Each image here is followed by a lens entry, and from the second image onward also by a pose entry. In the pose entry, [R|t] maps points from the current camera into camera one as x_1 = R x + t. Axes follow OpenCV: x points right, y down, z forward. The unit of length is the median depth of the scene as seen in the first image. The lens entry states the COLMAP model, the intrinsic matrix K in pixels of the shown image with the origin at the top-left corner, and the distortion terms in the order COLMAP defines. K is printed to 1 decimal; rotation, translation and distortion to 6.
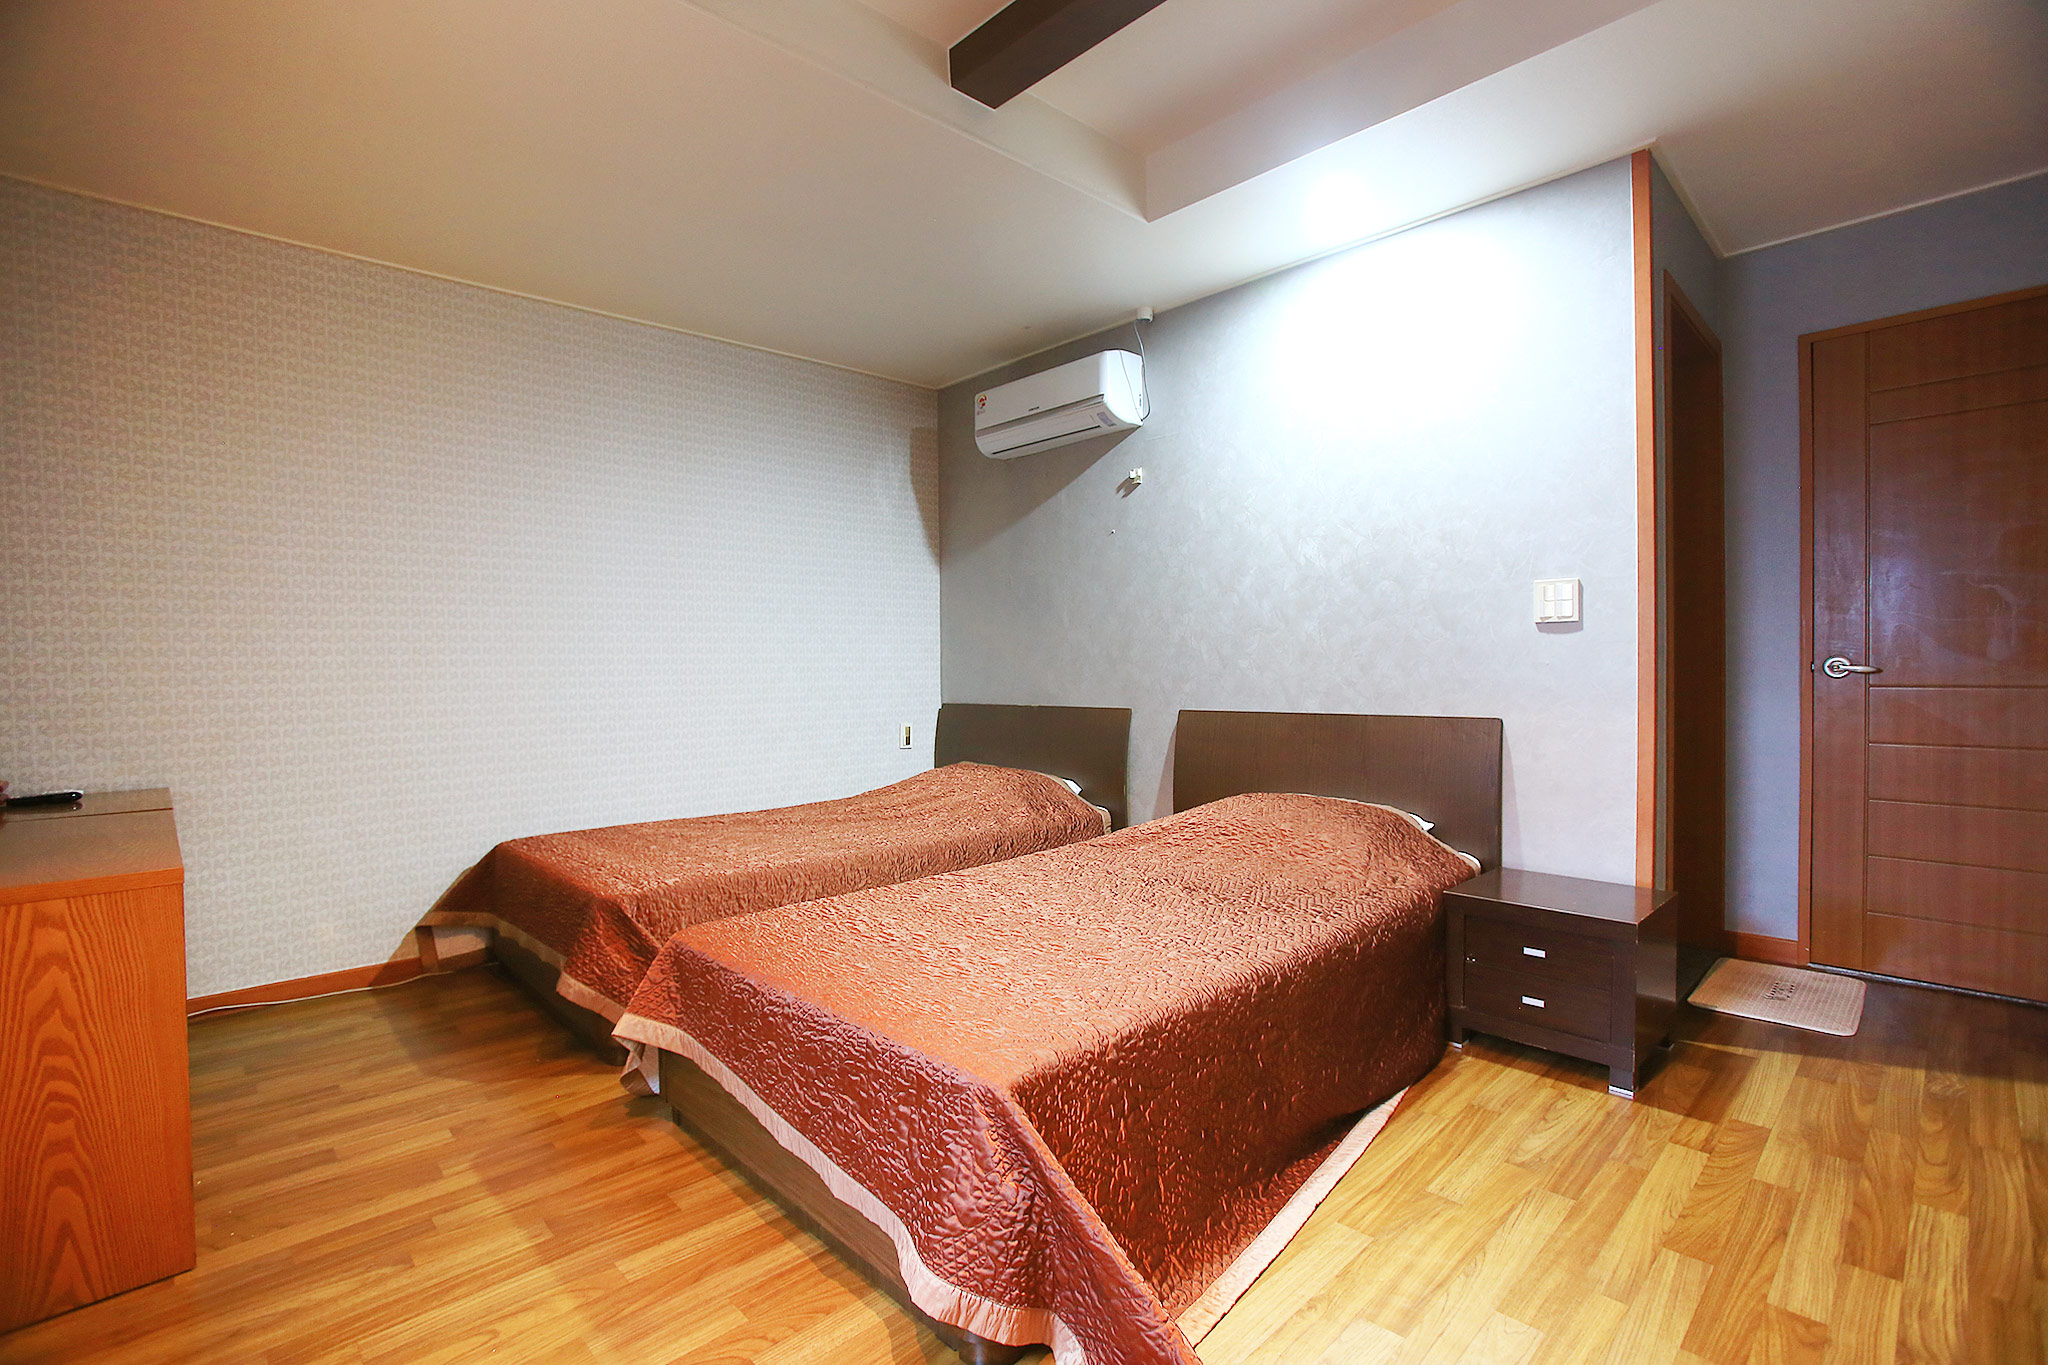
lens RADIAL K [[938.4, 0, 1022.2], [0, 938.4, 680.5], [0, 0, 1]] dist [-0.032905, 0.000609]
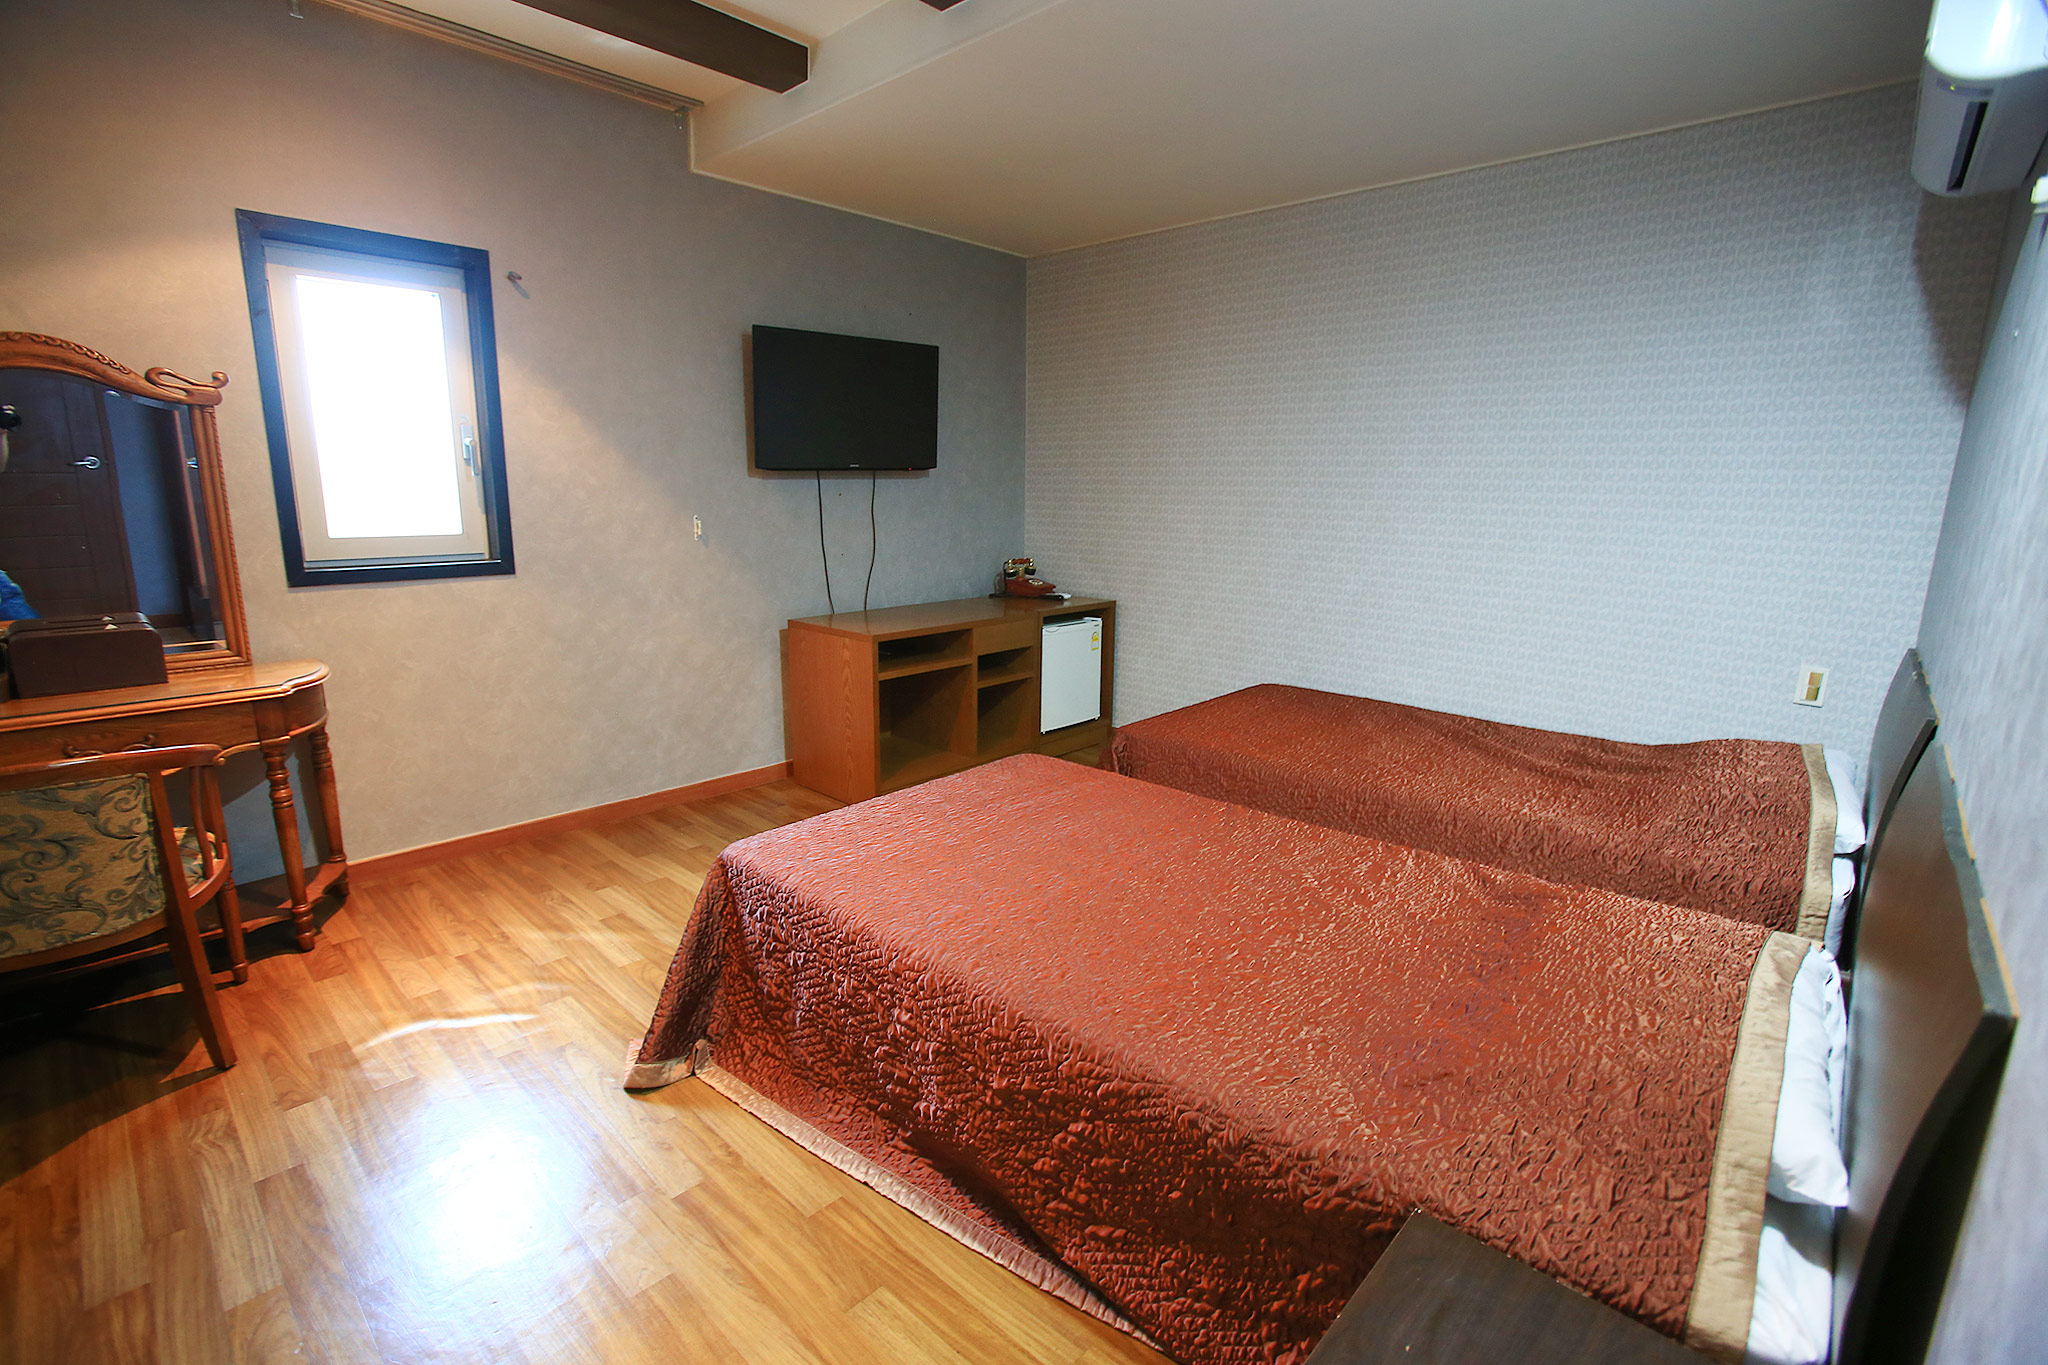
lens RADIAL K [[938.4, 0, 1022.1], [0, 938.4, 672.6], [0, 0, 1]] dist [-0.032905, 0.000609]
pose [[0.050367, 0.216876, -0.974899, 1.355078], [-0.026378, 0.976086, 0.215778, -0.210948], [0.998382, 0.014848, 0.054884, 1.273856]]
